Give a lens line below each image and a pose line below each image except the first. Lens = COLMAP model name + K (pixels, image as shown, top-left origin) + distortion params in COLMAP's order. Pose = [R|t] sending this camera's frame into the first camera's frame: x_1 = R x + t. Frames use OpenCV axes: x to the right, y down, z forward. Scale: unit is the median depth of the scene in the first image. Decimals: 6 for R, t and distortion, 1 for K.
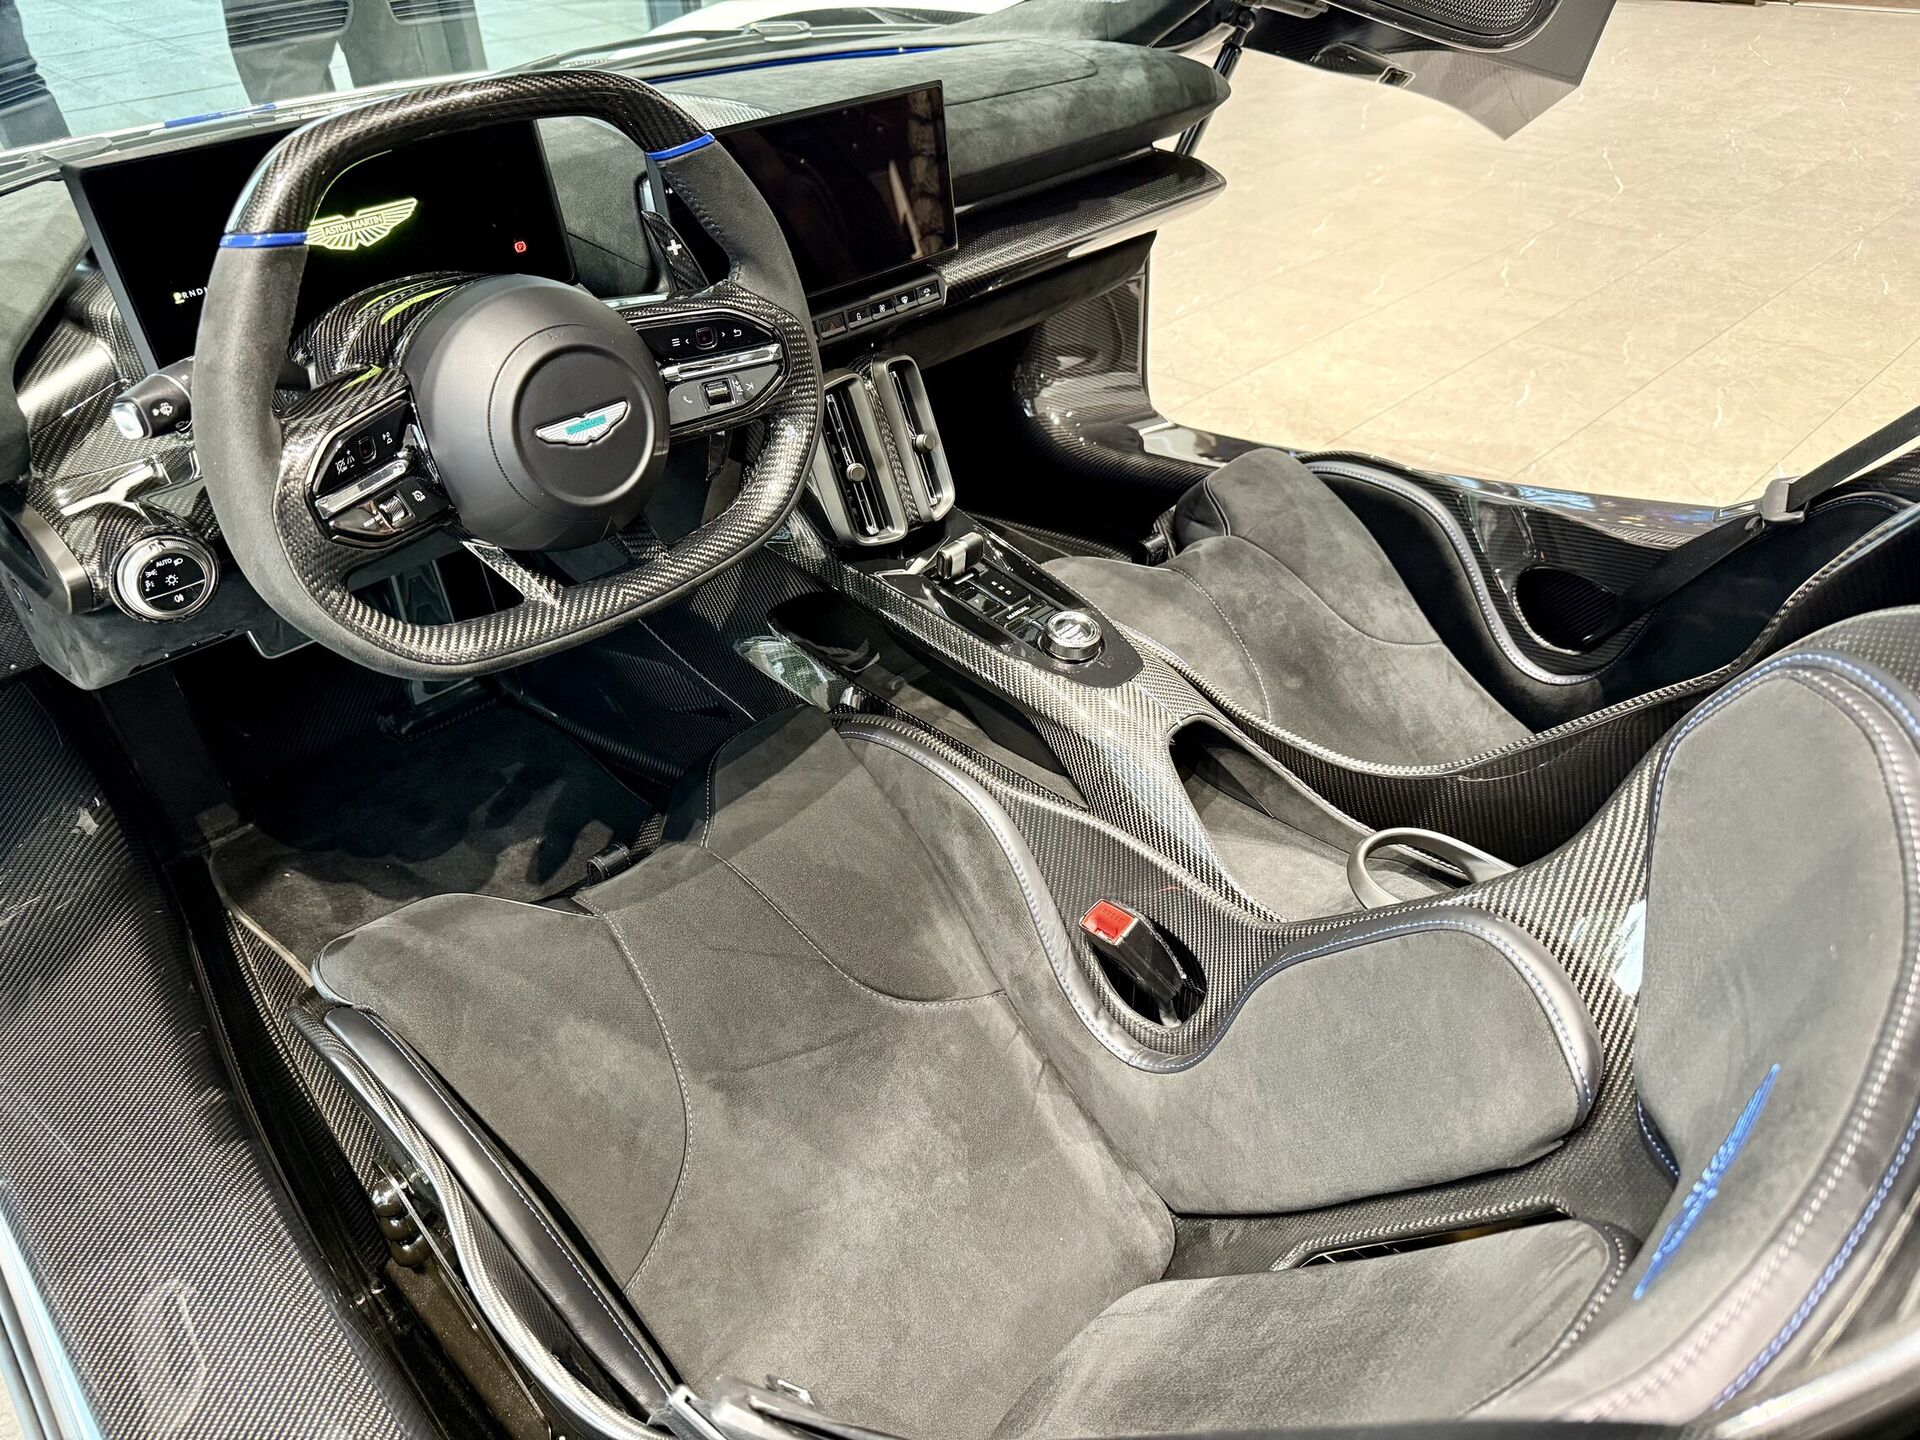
lens RADIAL K [[1353.6, 0, 960.0], [0, 1353.6, 720.0], [0, 0, 1]] dist [0.127085, -0.126227]
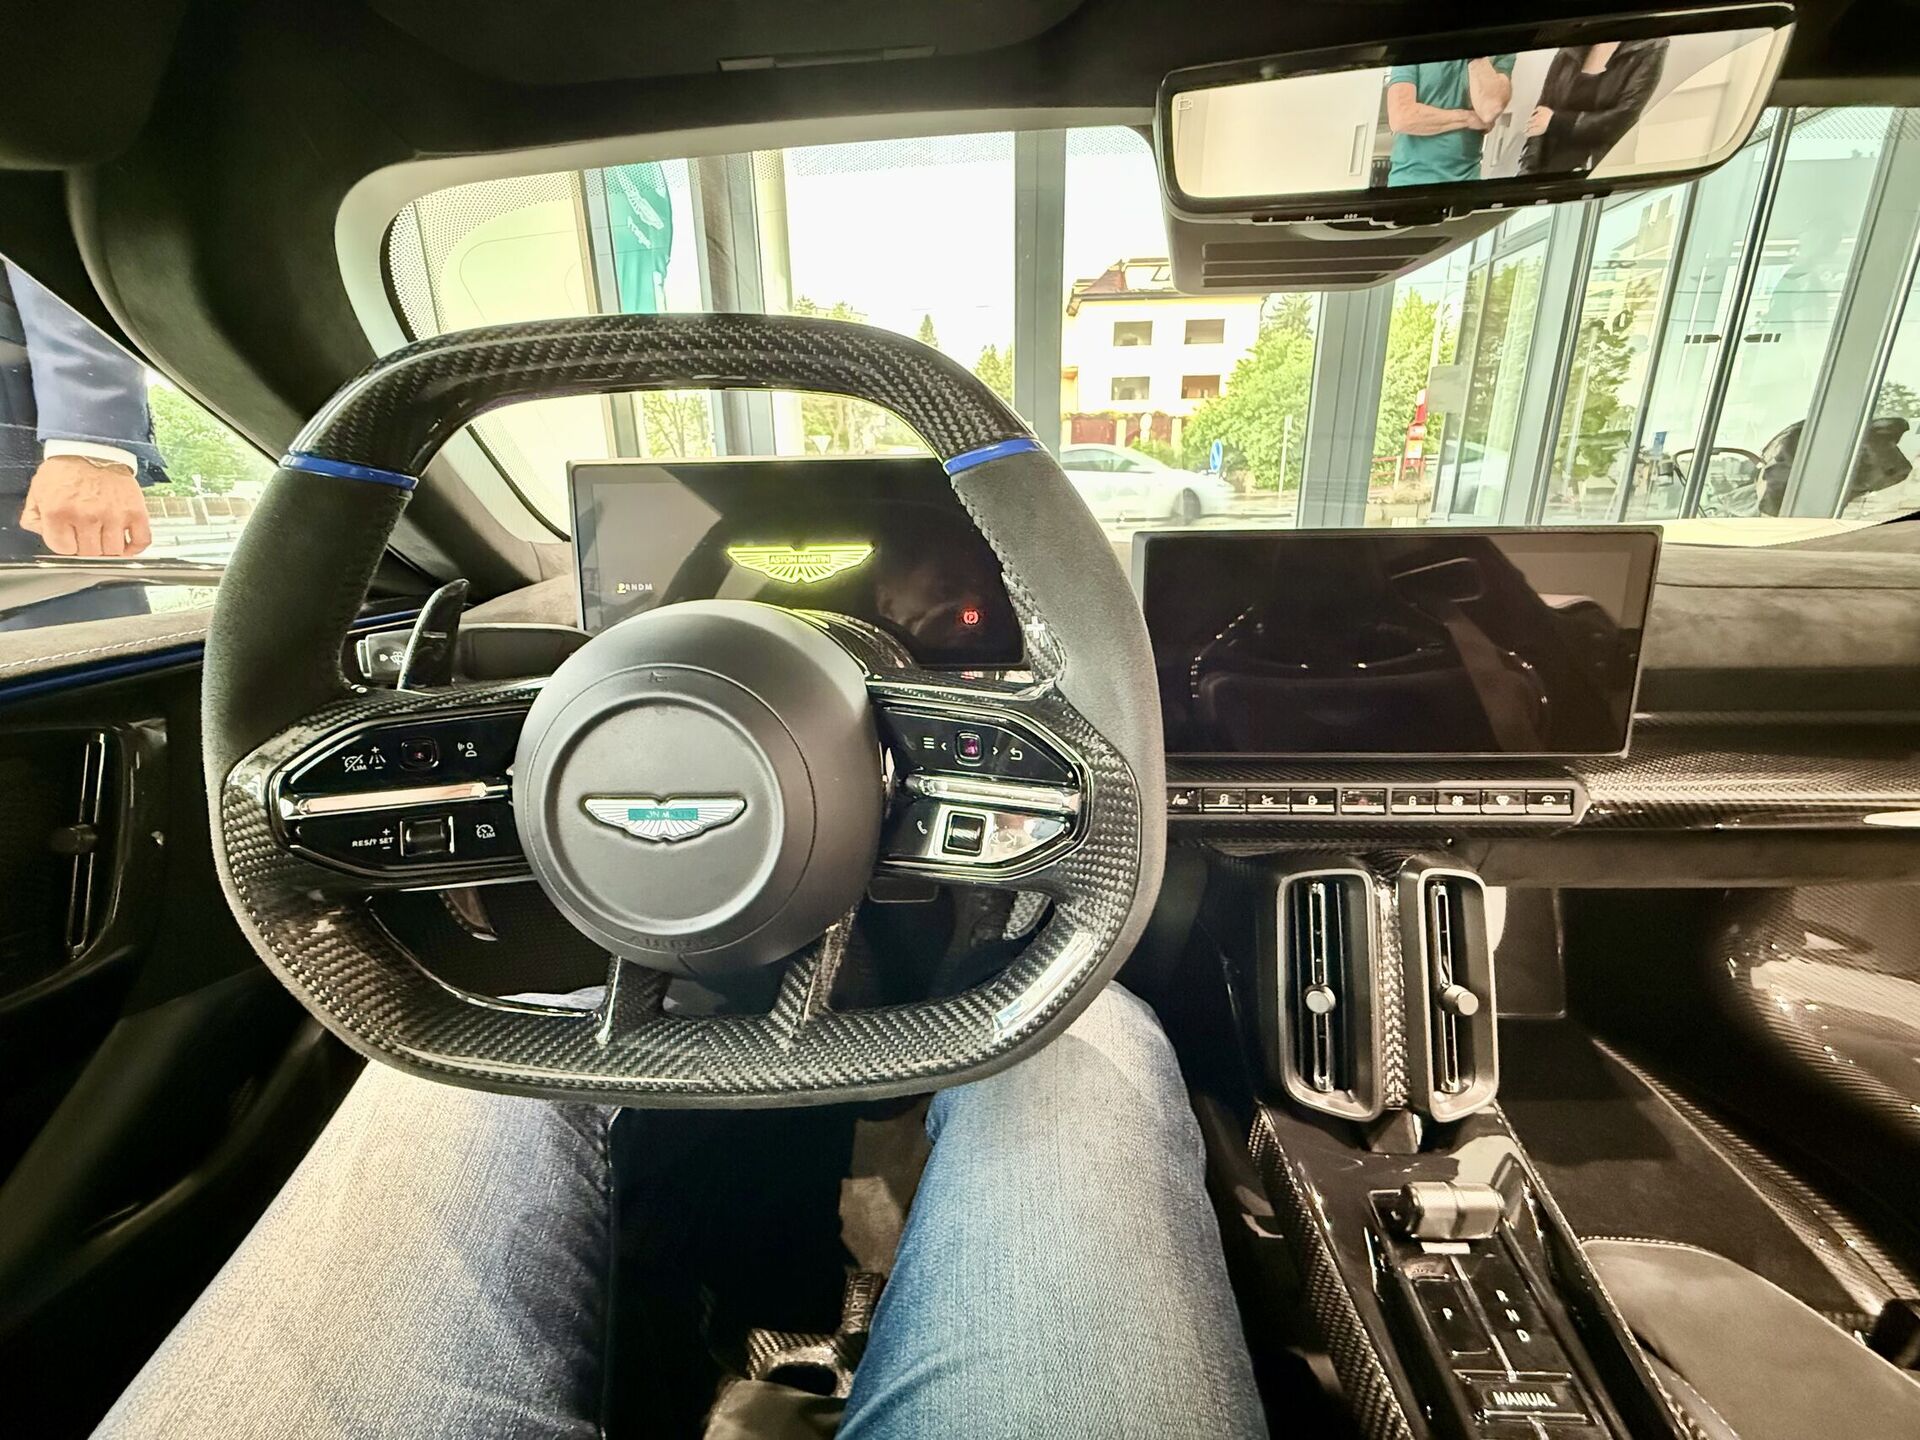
lens RADIAL K [[793.9, 0, 960.0], [0, 793.9, 720.0], [0, 0, 1]] dist [0.000128, 0.000160]
pose [[0.676934, 0.241970, -0.695134, 0.044862], [-0.429593, 0.896757, -0.106193, -0.180994], [0.597670, 0.370511, 0.710994, 0.528688]]
